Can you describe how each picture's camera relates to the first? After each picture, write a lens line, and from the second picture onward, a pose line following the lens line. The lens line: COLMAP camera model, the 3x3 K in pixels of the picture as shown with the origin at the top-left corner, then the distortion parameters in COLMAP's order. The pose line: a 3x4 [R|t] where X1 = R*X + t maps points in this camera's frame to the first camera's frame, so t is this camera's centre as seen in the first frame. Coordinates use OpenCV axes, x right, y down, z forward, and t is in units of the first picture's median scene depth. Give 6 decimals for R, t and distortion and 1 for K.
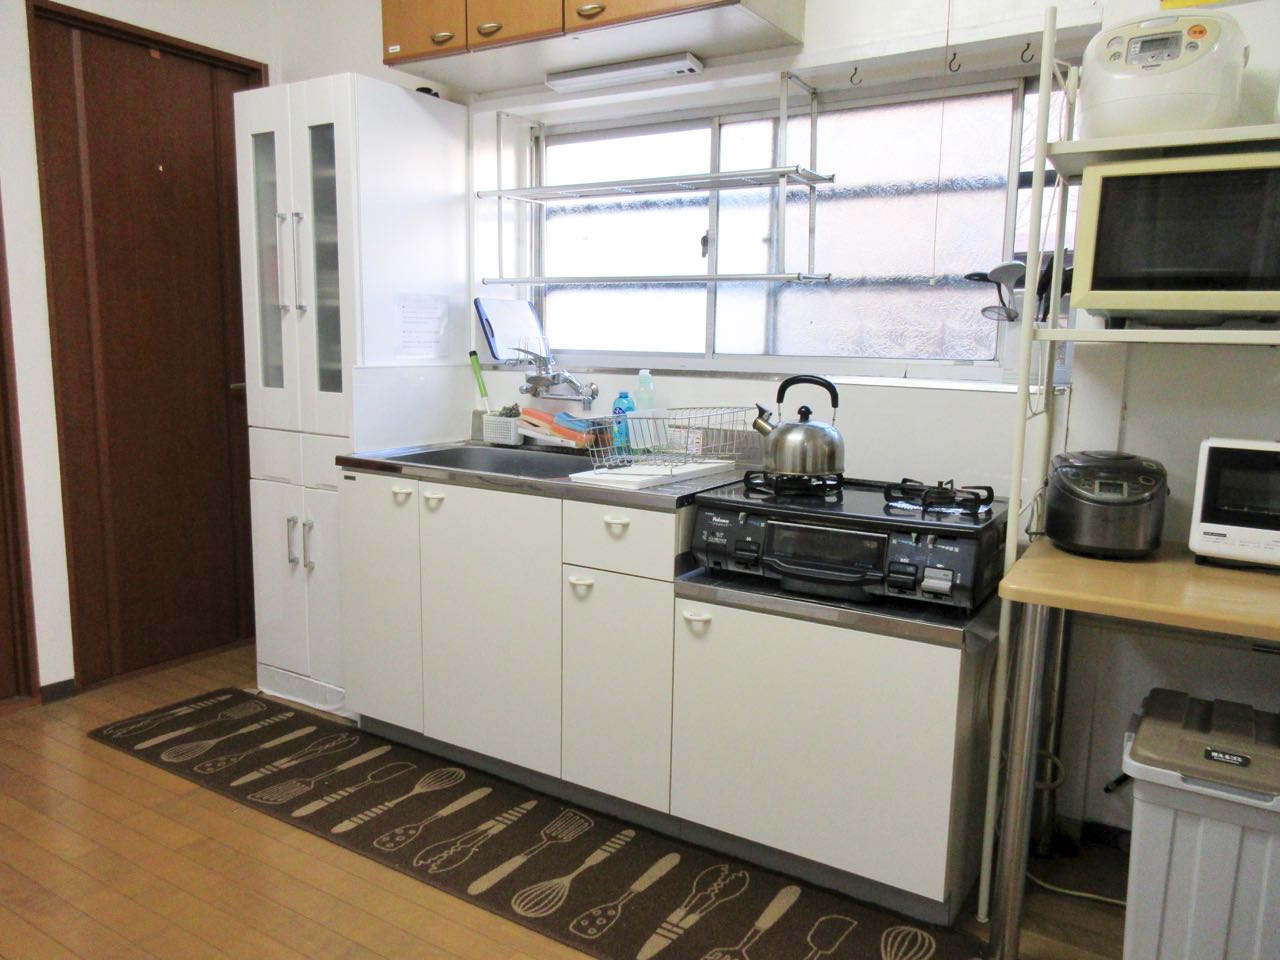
lens RADIAL K [[943.1, 0, 631.3], [0, 943.1, 479.4], [0, 0, 1]] dist [-0.001194, -0.000160]
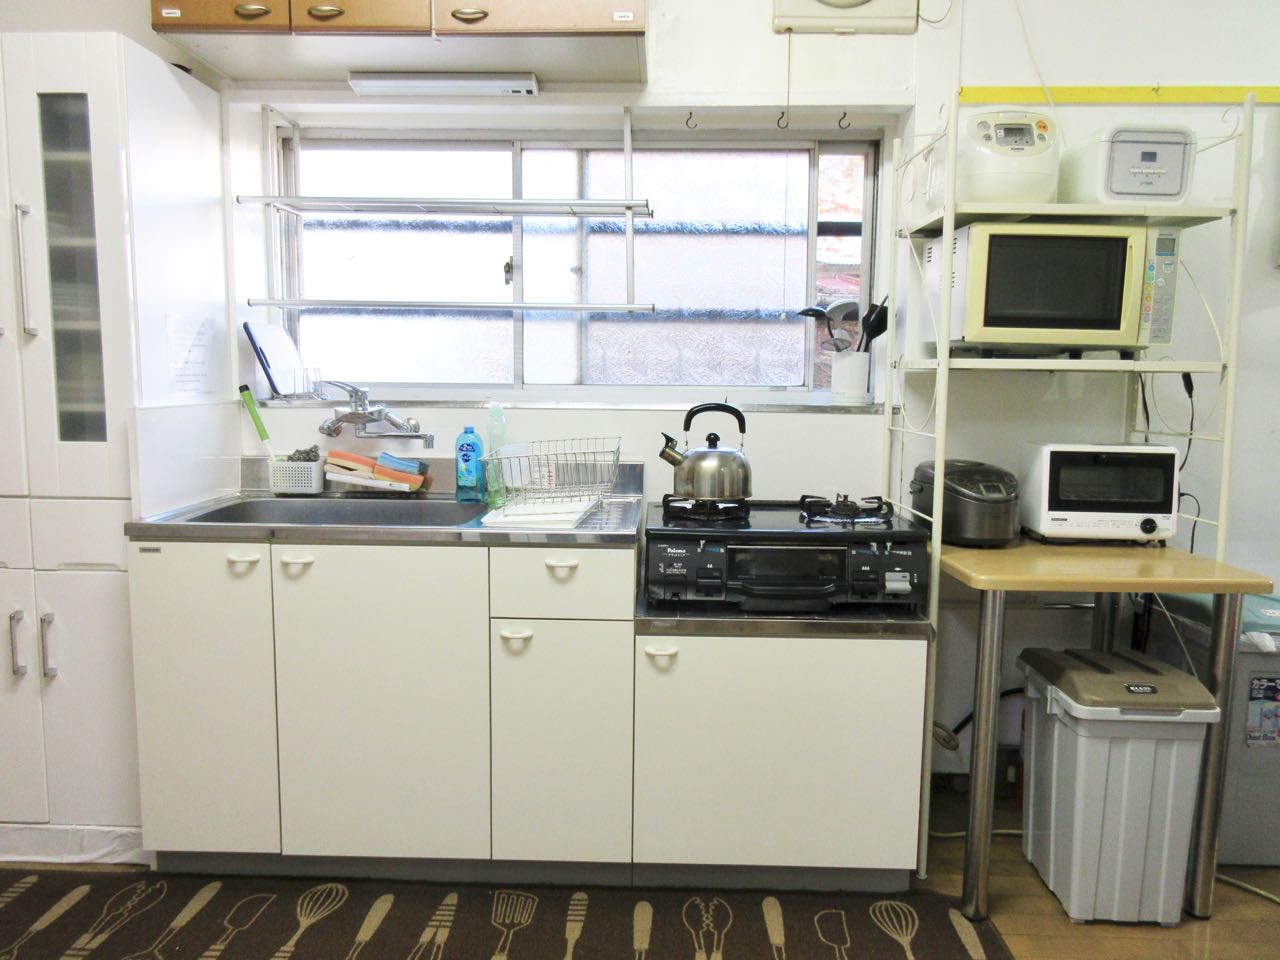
lens RADIAL K [[943.1, 0, 641.4], [0, 943.1, 479.3], [0, 0, 1]] dist [-0.001194, -0.000160]
pose [[0.860730, -0.066019, 0.504763, -0.363092], [0.080474, 0.996733, -0.006862, -0.023277], [-0.502661, 0.046527, 0.863231, 0.131355]]
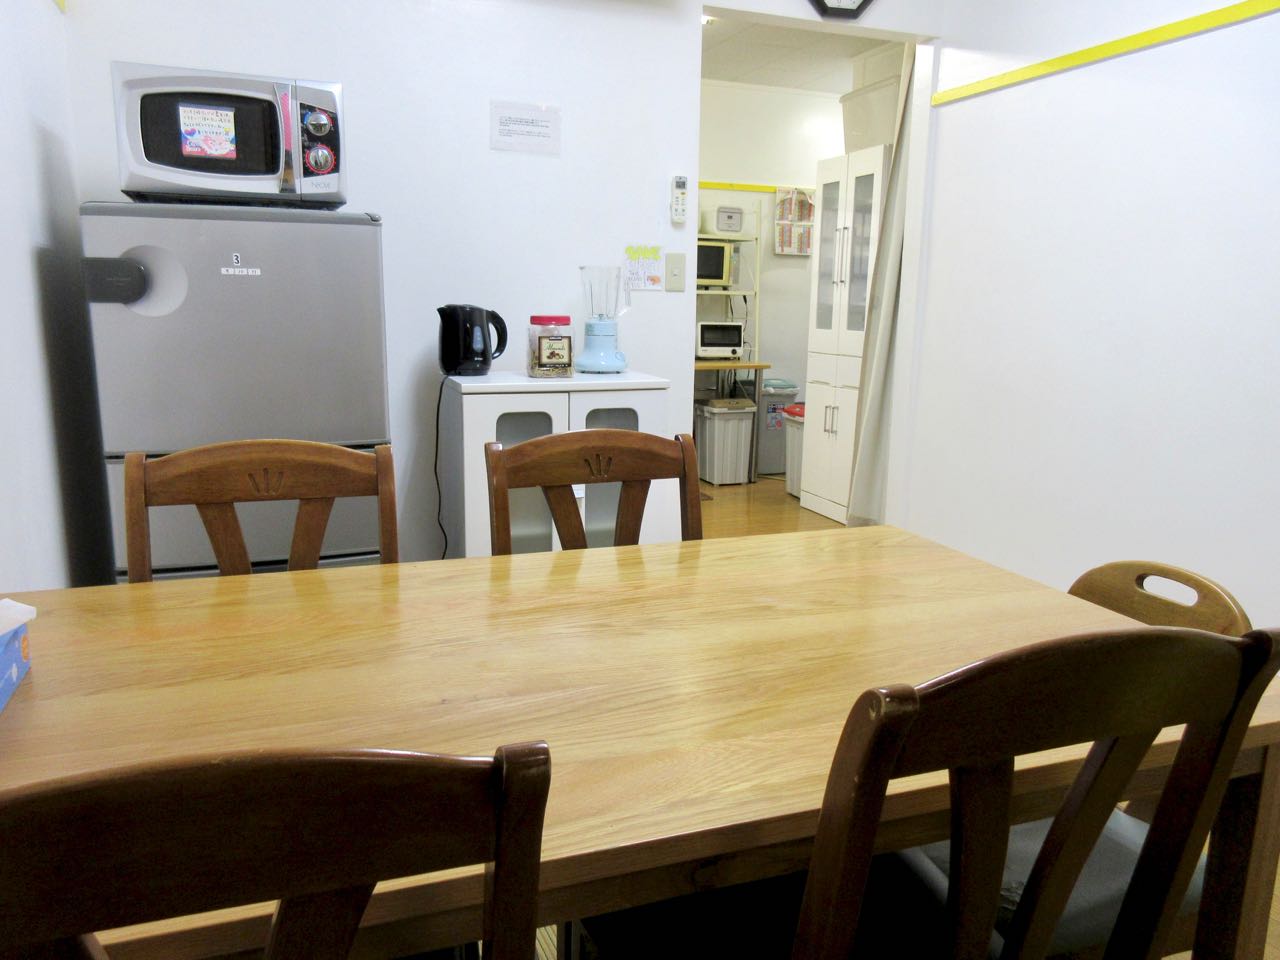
lens RADIAL K [[943.1, 0, 637.7], [0, 943.1, 481.3], [0, 0, 1]] dist [-0.001194, -0.000160]
pose [[0.595159, -0.153855, 0.788742, -1.640725], [0.115426, 0.987691, 0.105566, 0.098335], [-0.795275, 0.028213, 0.605592, -0.616520]]
